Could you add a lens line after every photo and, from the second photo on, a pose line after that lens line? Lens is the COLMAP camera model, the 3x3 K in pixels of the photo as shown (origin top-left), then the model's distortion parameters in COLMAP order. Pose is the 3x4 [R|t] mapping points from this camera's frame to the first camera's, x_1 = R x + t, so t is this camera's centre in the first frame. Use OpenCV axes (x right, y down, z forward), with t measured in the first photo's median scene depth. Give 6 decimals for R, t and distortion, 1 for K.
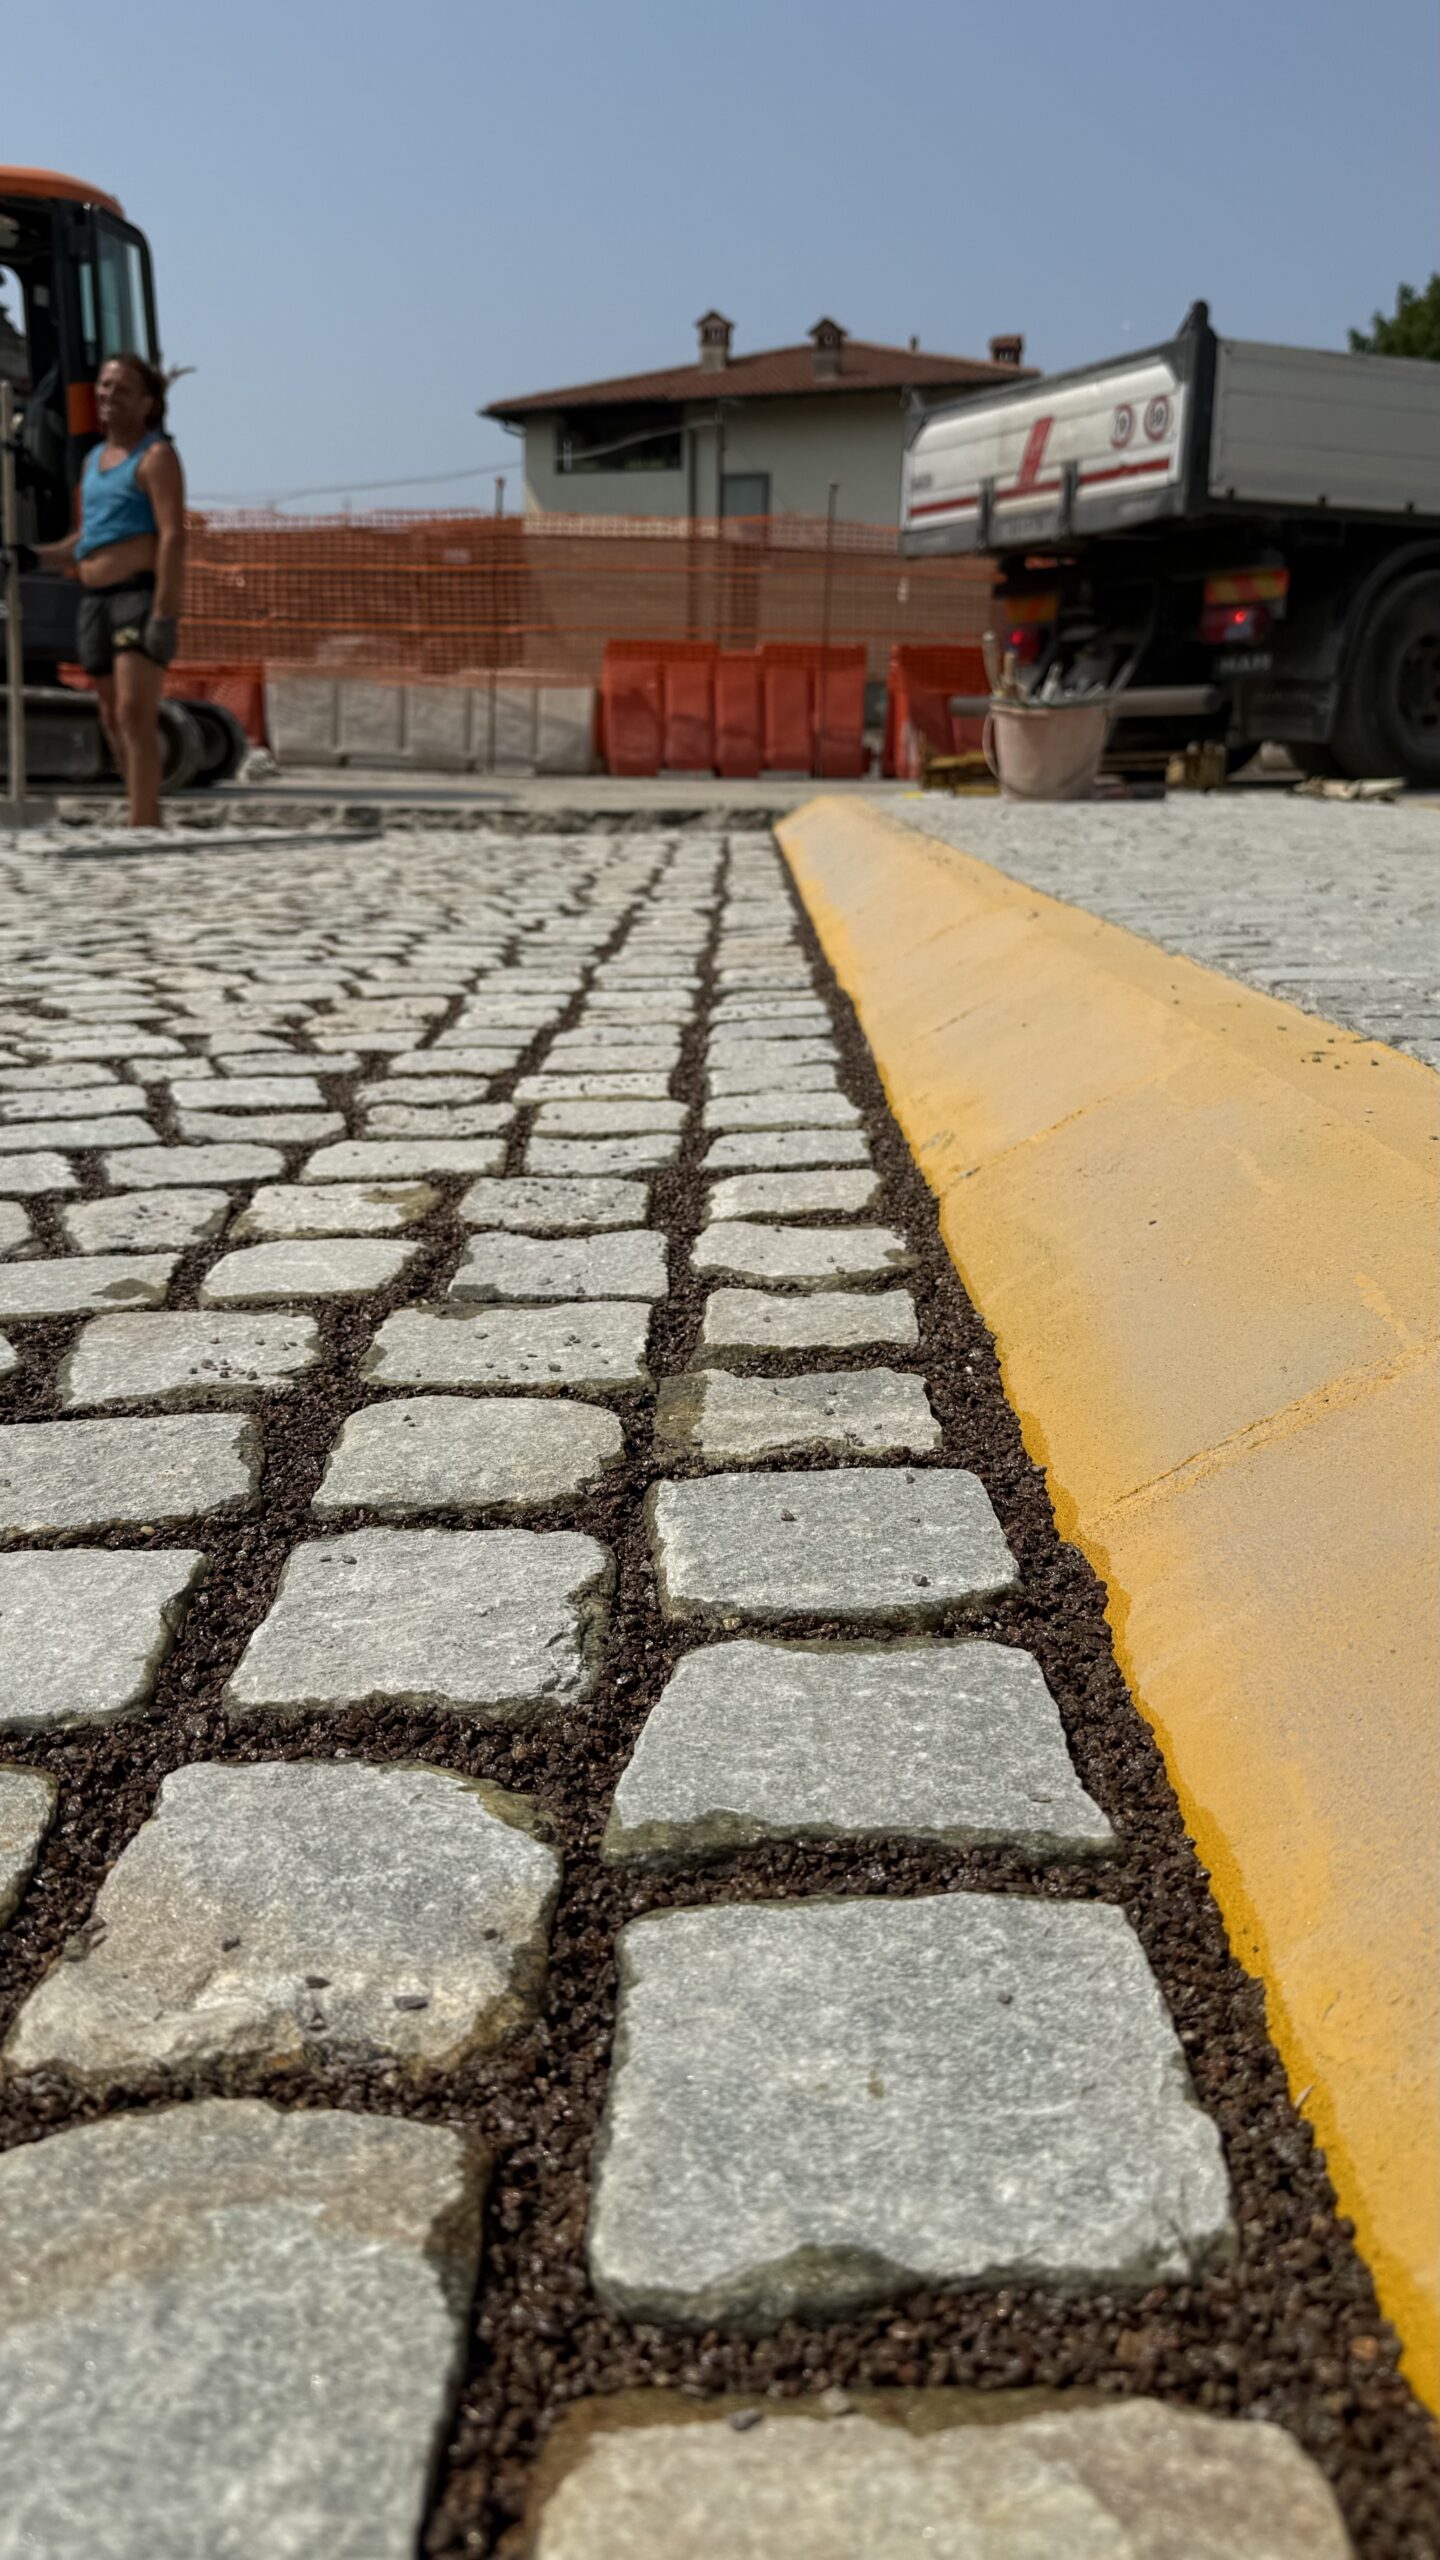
lens RADIAL K [[1962.2, 0, 727.0], [0, 1962.2, 1221.0], [0, 0, 1]] dist [0.077409, -0.106105]
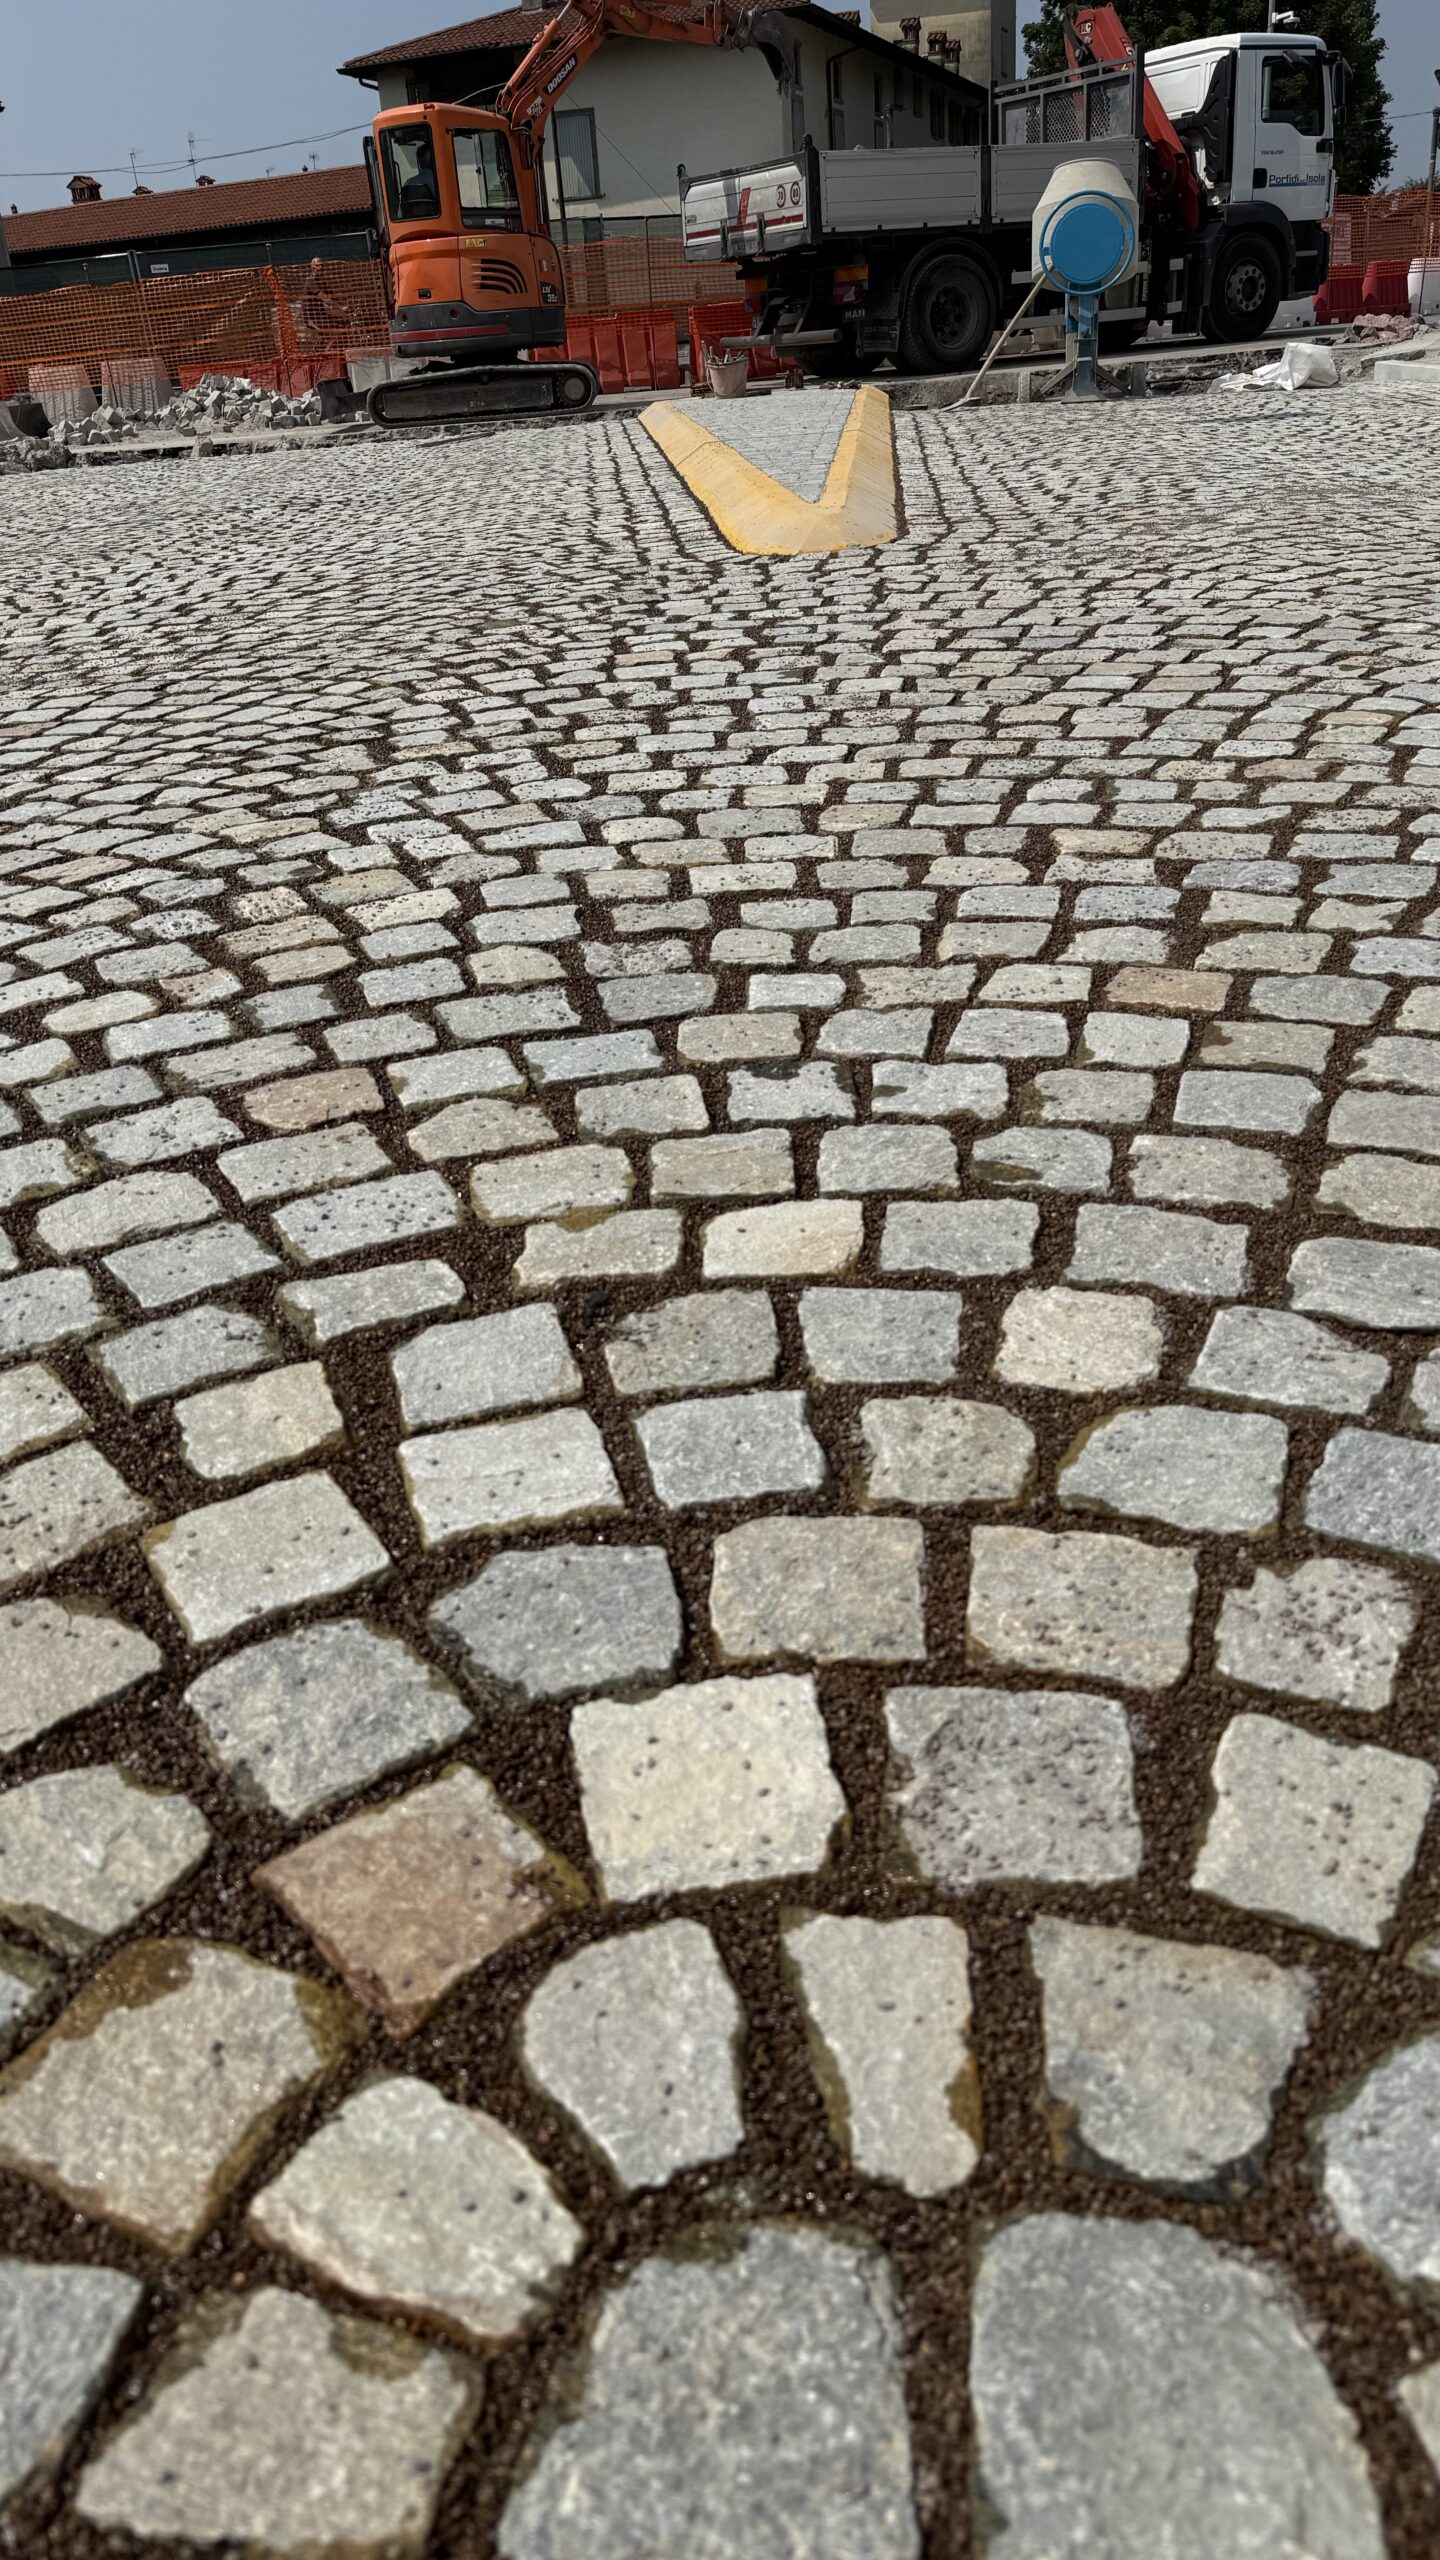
lens RADIAL K [[1835.4, 0, 725.1], [0, 1835.4, 1247.4], [0, 0, 1]] dist [0.042584, -0.034463]
pose [[0.993733, -0.107568, 0.030407, -0.031888], [0.098428, 0.970948, 0.218108, 0.213903], [-0.052985, -0.213748, 0.975451, -1.011580]]
